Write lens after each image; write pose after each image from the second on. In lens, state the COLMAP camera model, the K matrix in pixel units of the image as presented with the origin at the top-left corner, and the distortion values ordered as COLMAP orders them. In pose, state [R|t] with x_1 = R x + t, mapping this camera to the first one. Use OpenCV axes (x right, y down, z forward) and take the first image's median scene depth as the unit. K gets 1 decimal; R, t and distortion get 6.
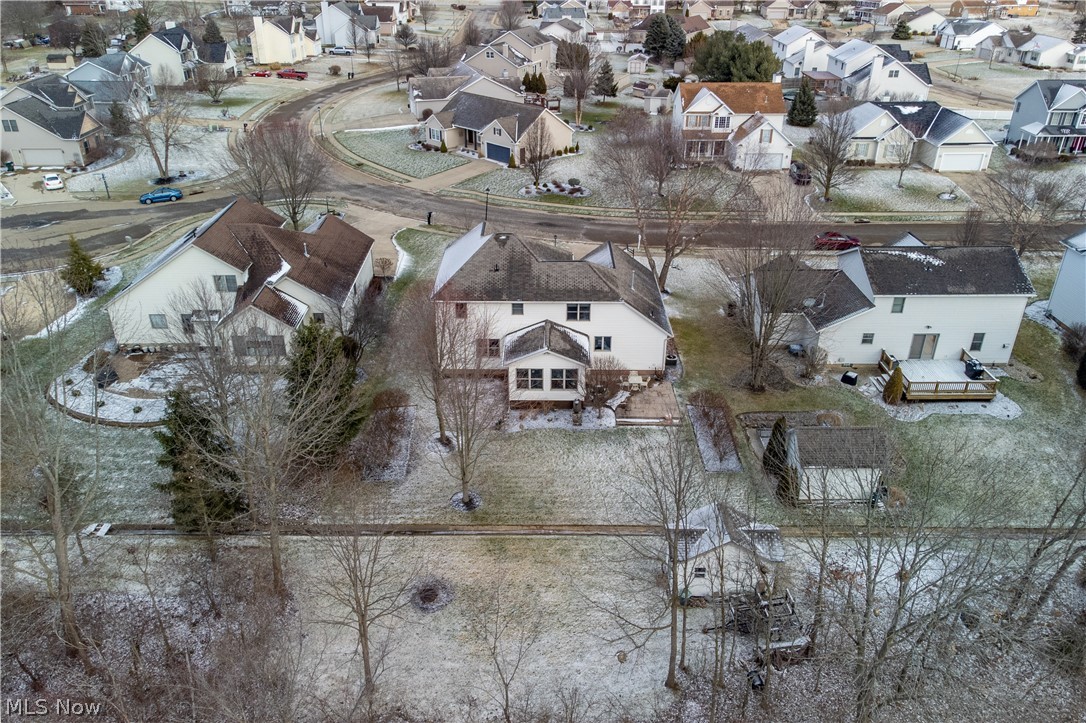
lens RADIAL K [[819.6, 0, 543.0], [0, 819.6, 361.5], [0, 0, 1]] dist [0.073694, -0.002074]
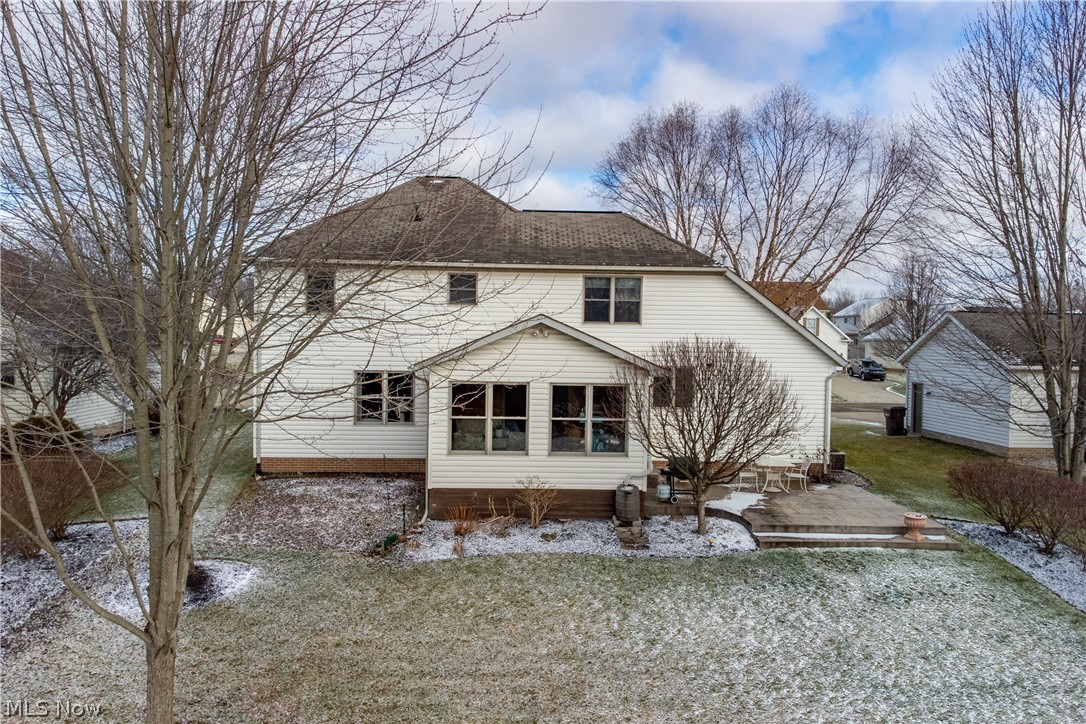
lens RADIAL K [[819.6, 0, 543.0], [0, 819.6, 362.0], [0, 0, 1]] dist [0.073694, -0.002074]
pose [[0.998765, 0.017436, 0.046517, -0.009974], [0.004625, 0.899677, -0.436532, 0.149918], [-0.049462, 0.436208, 0.898485, 0.673865]]
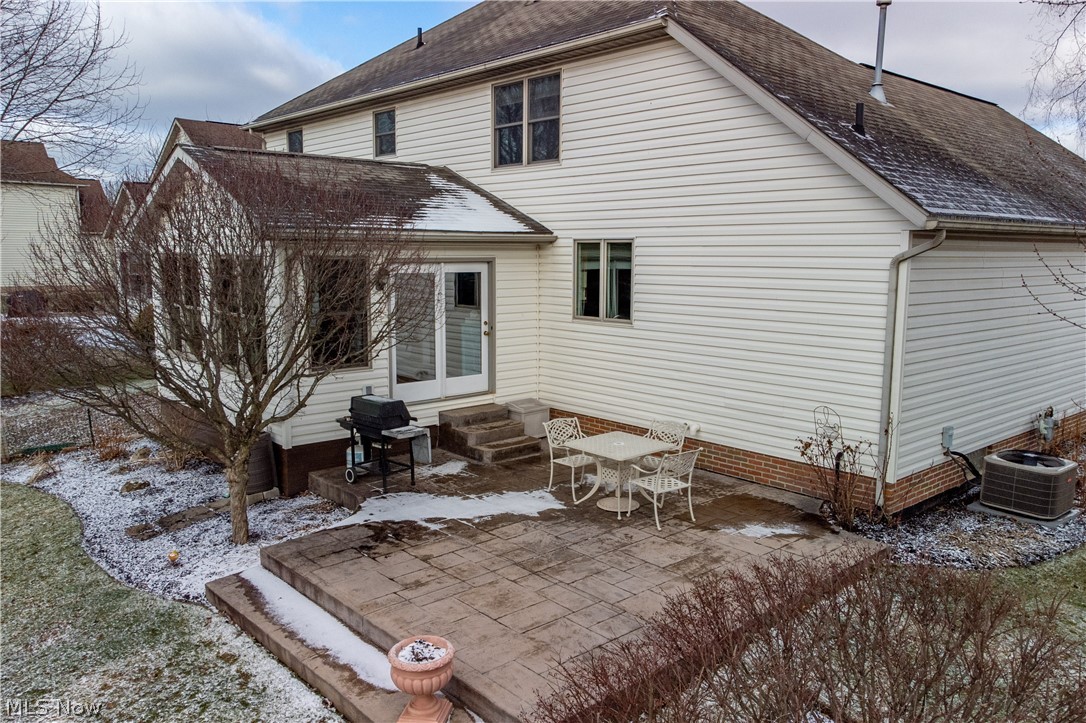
lens RADIAL K [[819.6, 0, 543.0], [0, 819.6, 361.5], [0, 0, 1]] dist [0.073694, -0.002074]
pose [[0.678219, 0.106959, -0.727034, 0.231178], [-0.348871, 0.917616, -0.190449, 0.045905], [0.646768, 0.382807, 0.659659, 0.907914]]
